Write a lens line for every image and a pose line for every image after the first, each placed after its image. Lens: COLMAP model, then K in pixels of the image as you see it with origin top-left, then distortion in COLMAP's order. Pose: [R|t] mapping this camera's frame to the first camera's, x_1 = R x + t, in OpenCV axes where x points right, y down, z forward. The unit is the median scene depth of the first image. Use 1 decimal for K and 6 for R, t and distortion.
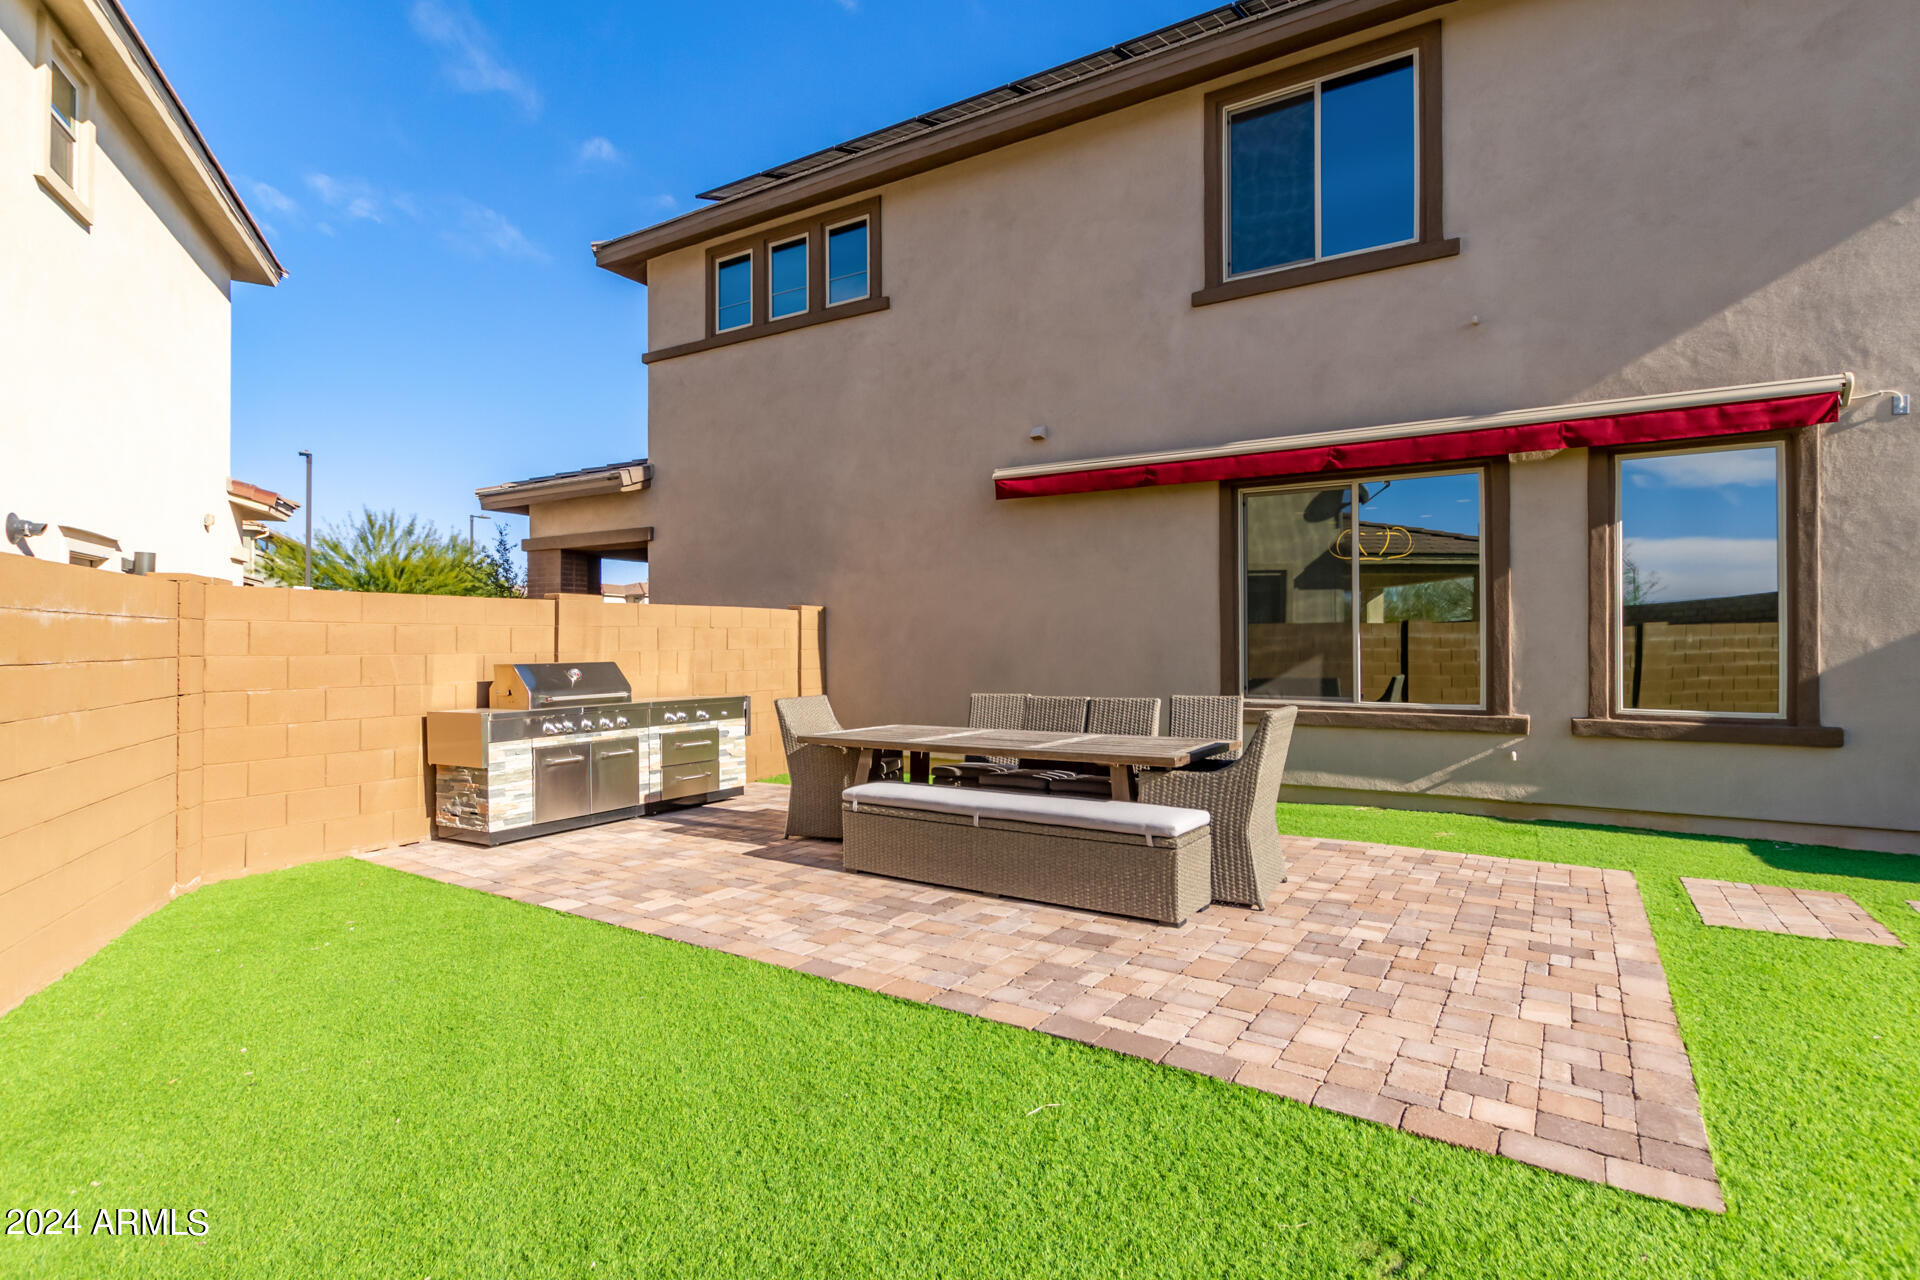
lens RADIAL K [[884.0, 0, 967.9], [0, 884.0, 647.0], [0, 0, 1]] dist [-0.021993, -0.000220]
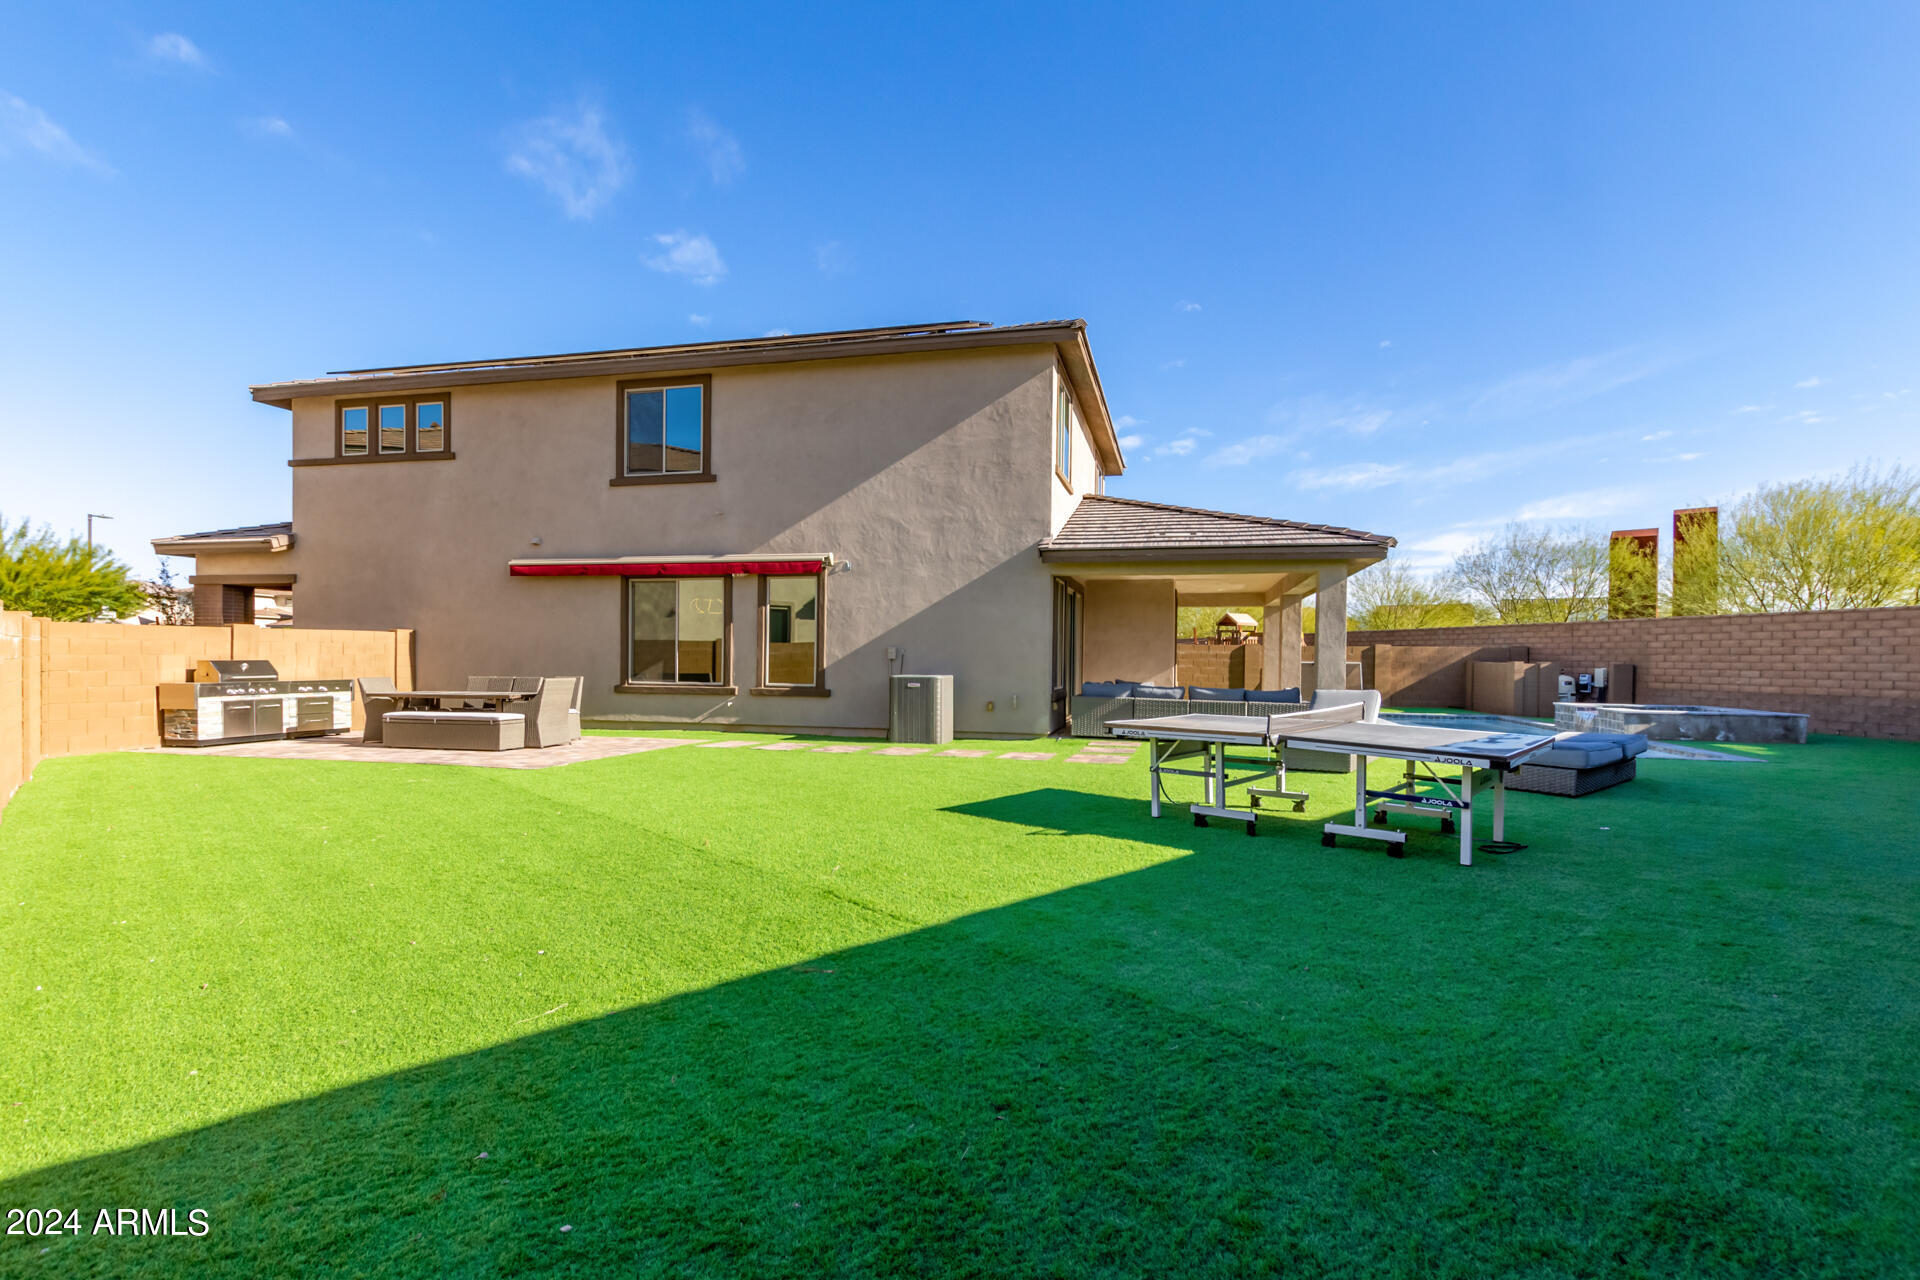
lens RADIAL K [[873.5, 0, 983.5], [0, 873.5, 667.6], [0, 0, 1]] dist [-0.019161, 0.000141]
pose [[0.949640, 0.007177, 0.313262, 0.497347], [-0.011173, 0.999877, 0.010962, -0.004907], [-0.313145, -0.013910, 0.949603, -1.289610]]
